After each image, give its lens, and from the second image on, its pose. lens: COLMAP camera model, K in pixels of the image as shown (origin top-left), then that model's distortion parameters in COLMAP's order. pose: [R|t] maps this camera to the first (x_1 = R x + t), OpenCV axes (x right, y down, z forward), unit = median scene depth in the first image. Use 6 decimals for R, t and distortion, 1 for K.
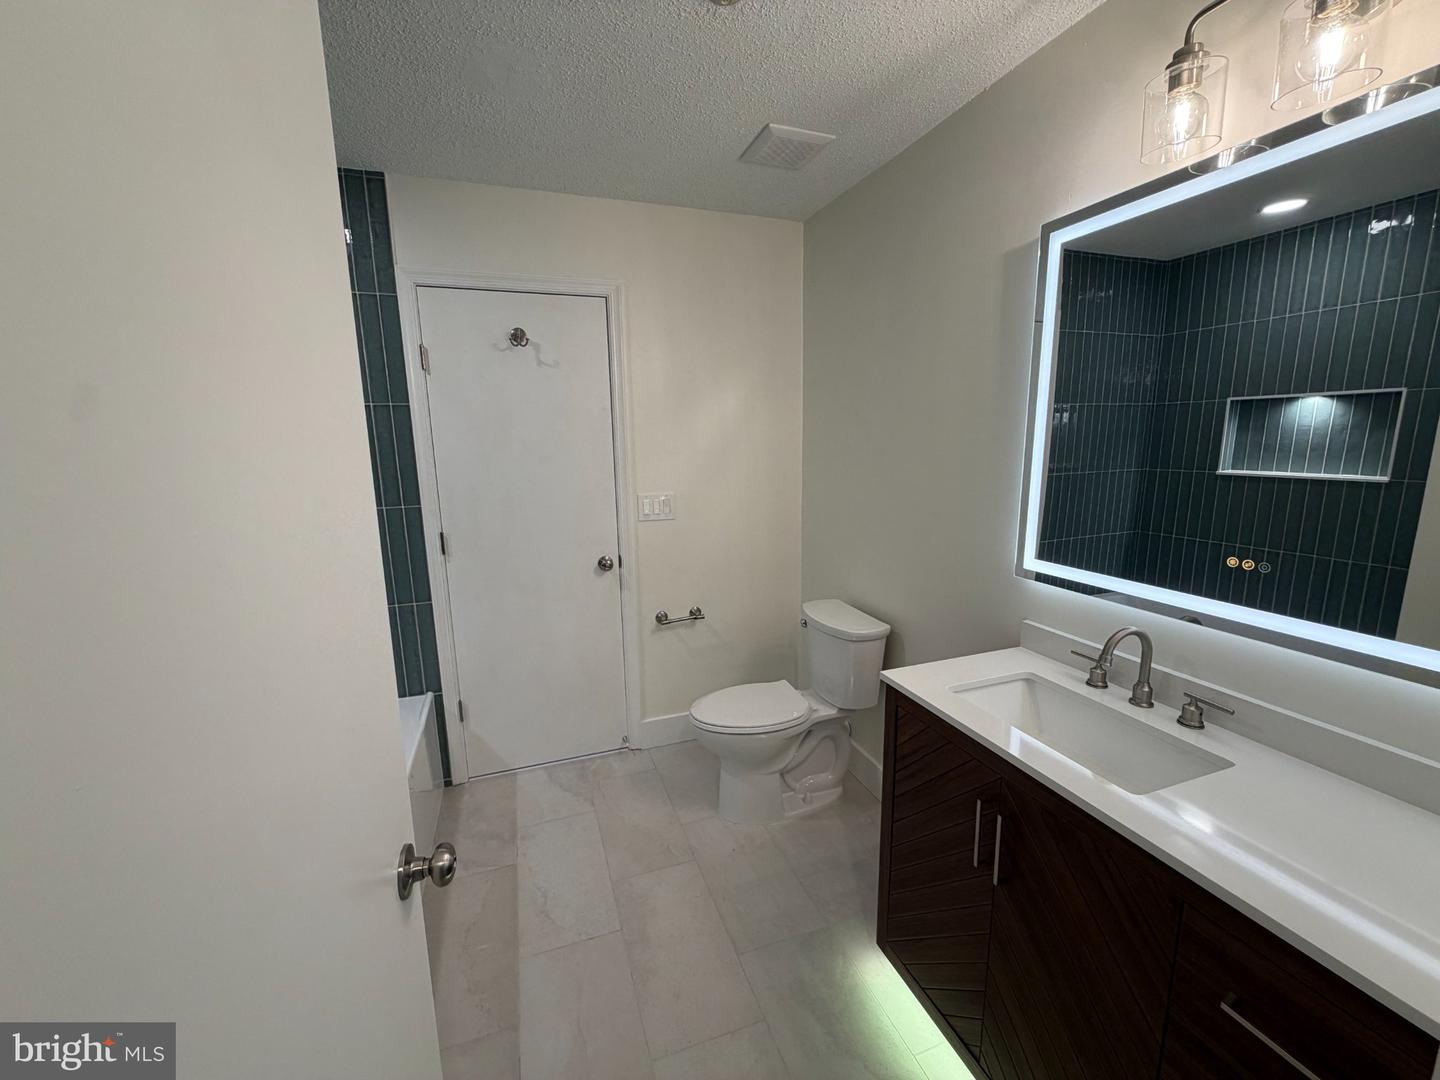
lens RADIAL K [[574.0, 0, 716.1], [0, 574.0, 539.3], [0, 0, 1]] dist [0.000823, -0.000167]
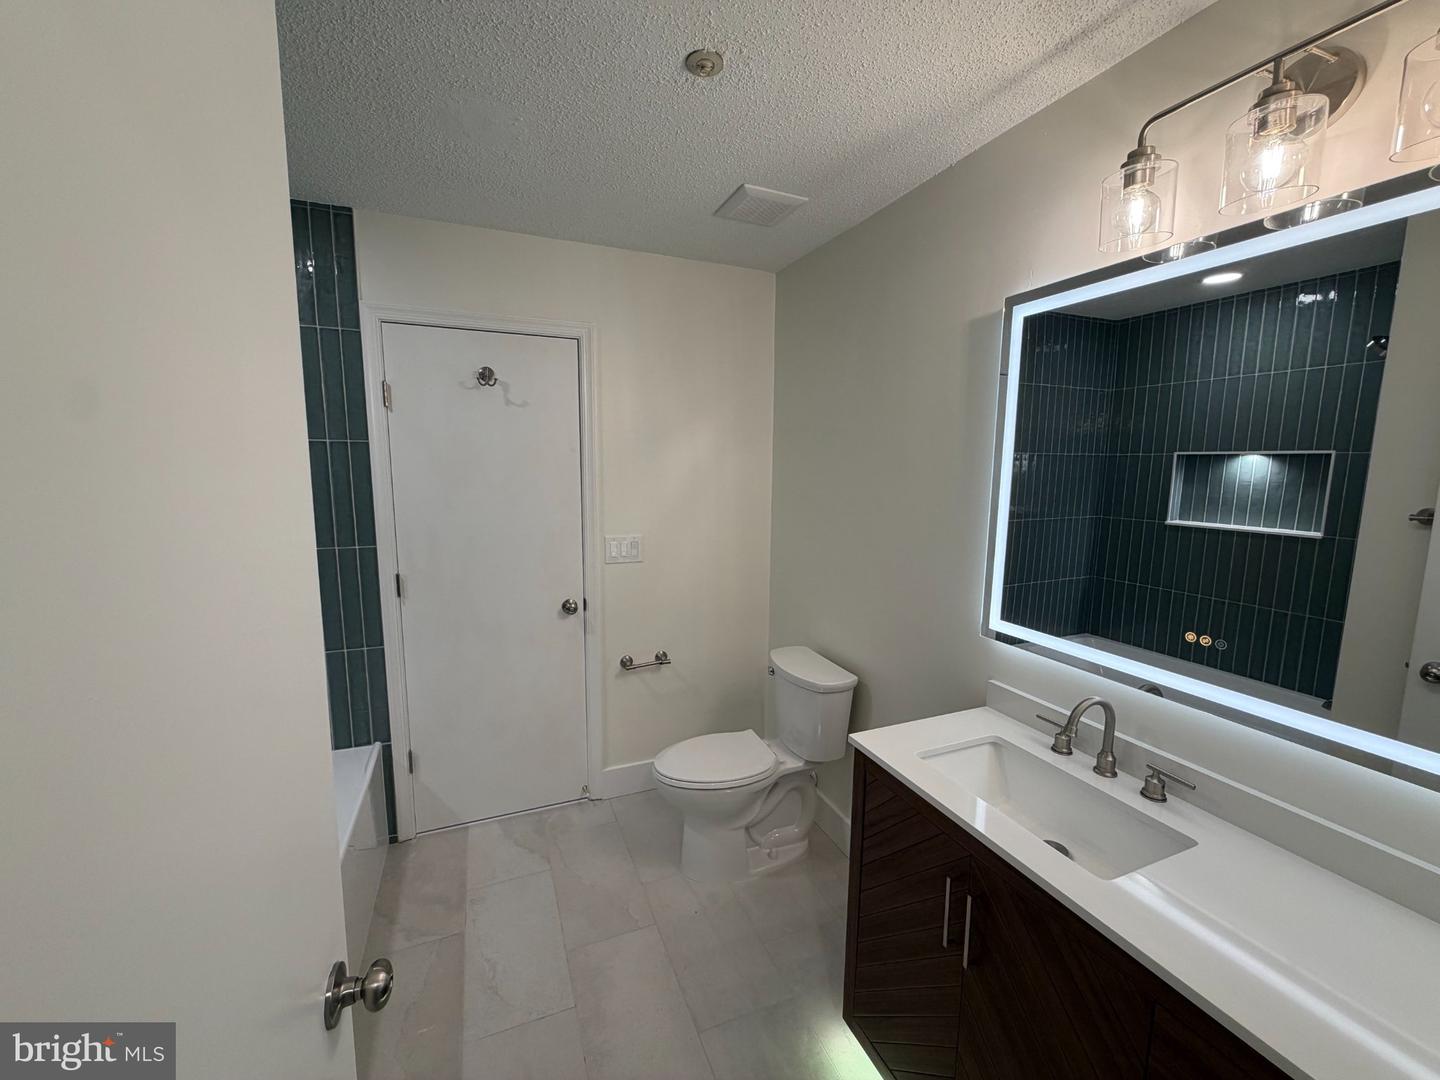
lens RADIAL K [[574.0, 0, 716.1], [0, 574.0, 539.3], [0, 0, 1]] dist [0.000823, -0.000167]
pose [[0.998241, 0.019385, 0.056026, -0.001988], [-0.016828, 0.998811, -0.045759, -0.039212], [-0.056847, 0.044736, 0.997380, 0.011570]]
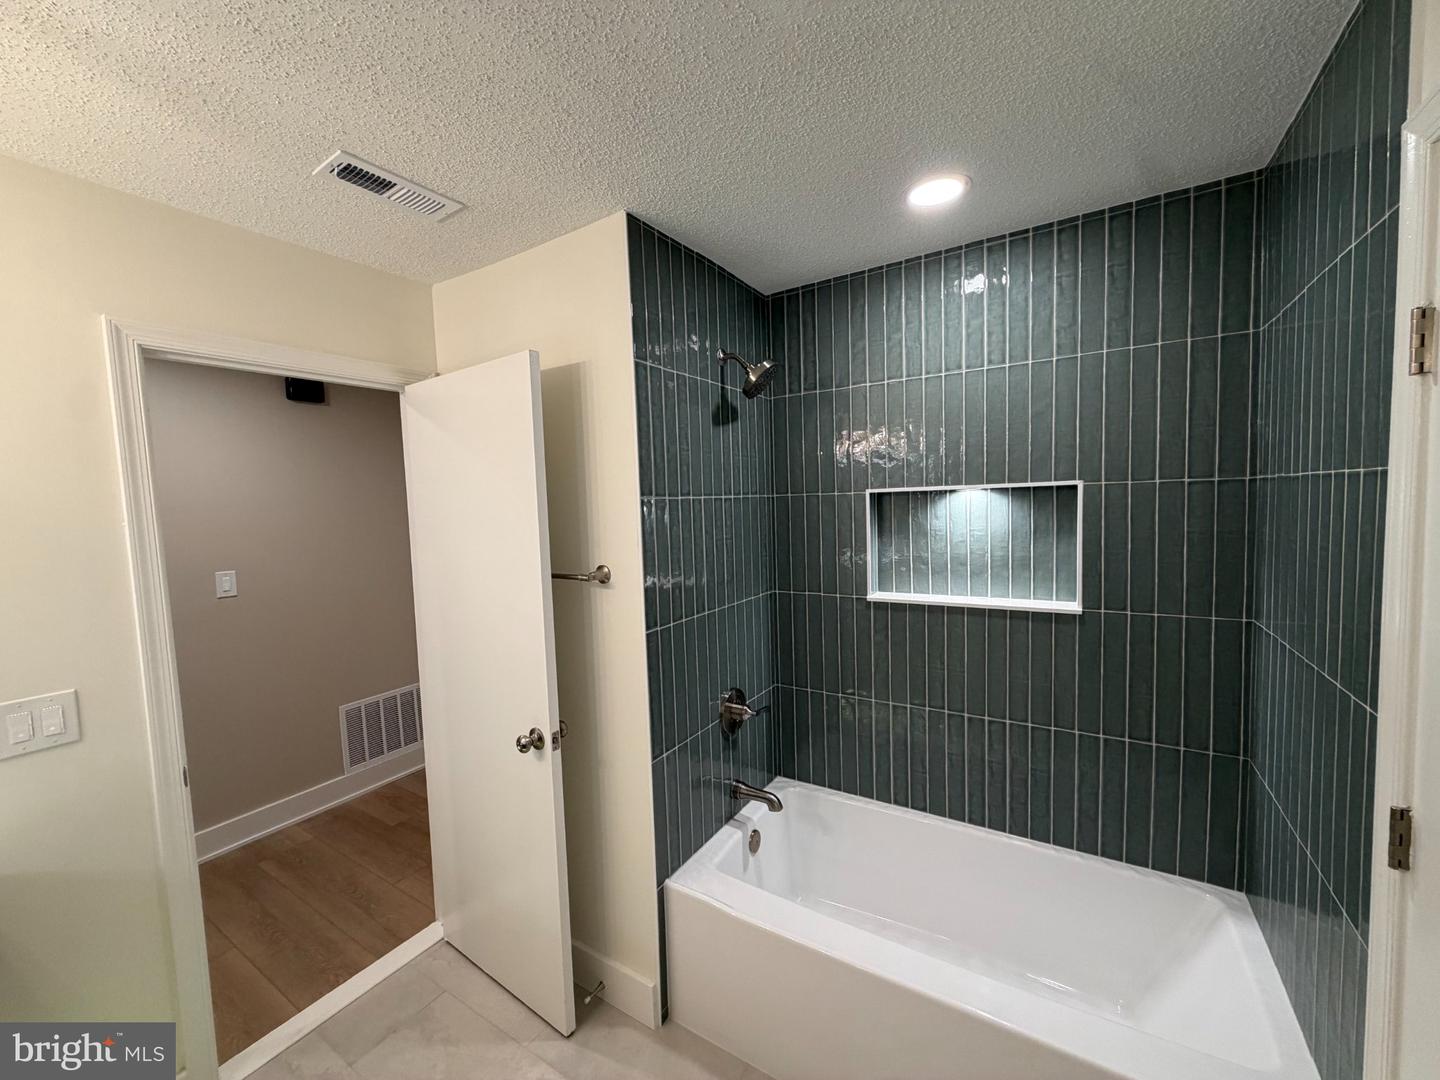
lens RADIAL K [[574.0, 0, 716.1], [0, 574.0, 539.3], [0, 0, 1]] dist [0.000823, -0.000167]
pose [[0.787221, -0.034652, 0.615697, 0.522816], [0.122967, 0.987190, -0.101664, -0.220963], [-0.604287, 0.155743, 0.781397, 0.919169]]
